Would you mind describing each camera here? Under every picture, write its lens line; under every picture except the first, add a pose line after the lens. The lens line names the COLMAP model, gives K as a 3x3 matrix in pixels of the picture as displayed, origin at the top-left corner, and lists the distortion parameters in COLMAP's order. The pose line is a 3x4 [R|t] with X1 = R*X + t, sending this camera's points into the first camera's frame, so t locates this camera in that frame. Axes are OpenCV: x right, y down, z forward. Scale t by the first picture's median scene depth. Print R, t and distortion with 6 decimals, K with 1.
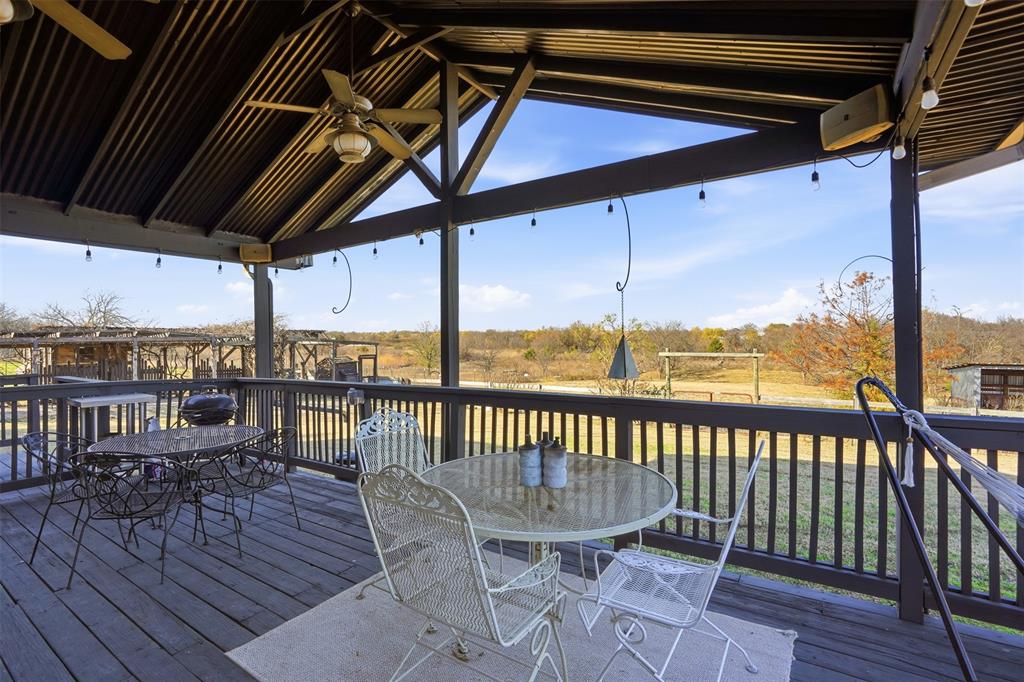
lens RADIAL K [[483.6, 0, 509.3], [0, 483.6, 343.0], [0, 0, 1]] dist [-0.022245, 0.003596]
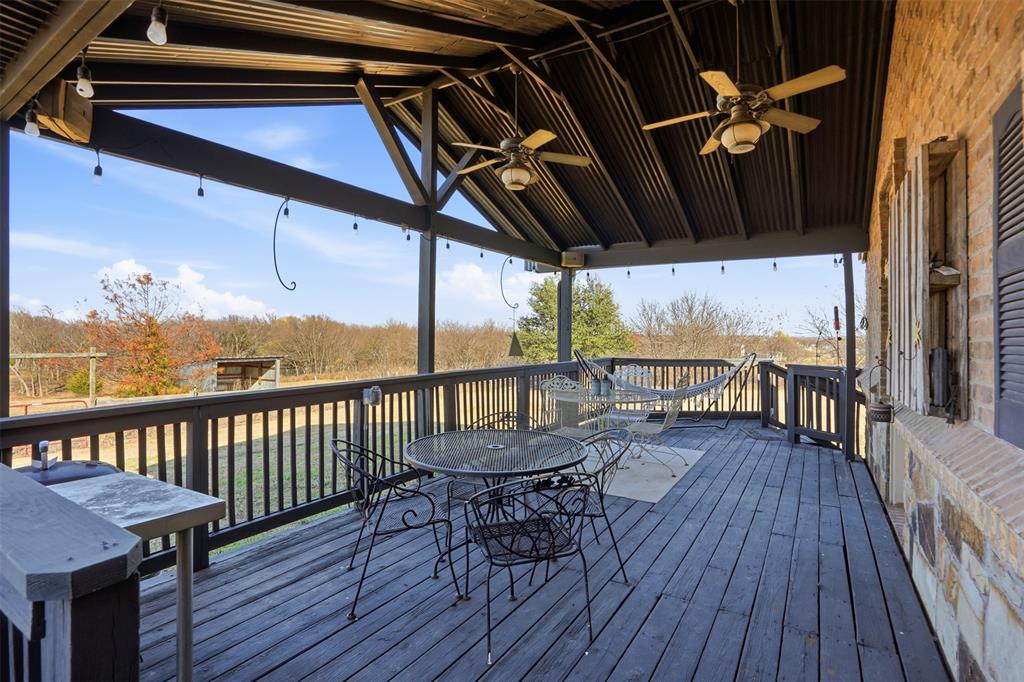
lens RADIAL K [[483.6, 0, 510.5], [0, 483.6, 339.3], [0, 0, 1]] dist [-0.022245, 0.003596]
pose [[-0.026725, 0.002096, 0.999641, -1.201573], [-0.001395, 0.999997, -0.002134, 0.011267], [-0.999642, -0.001452, -0.026722, 0.792348]]
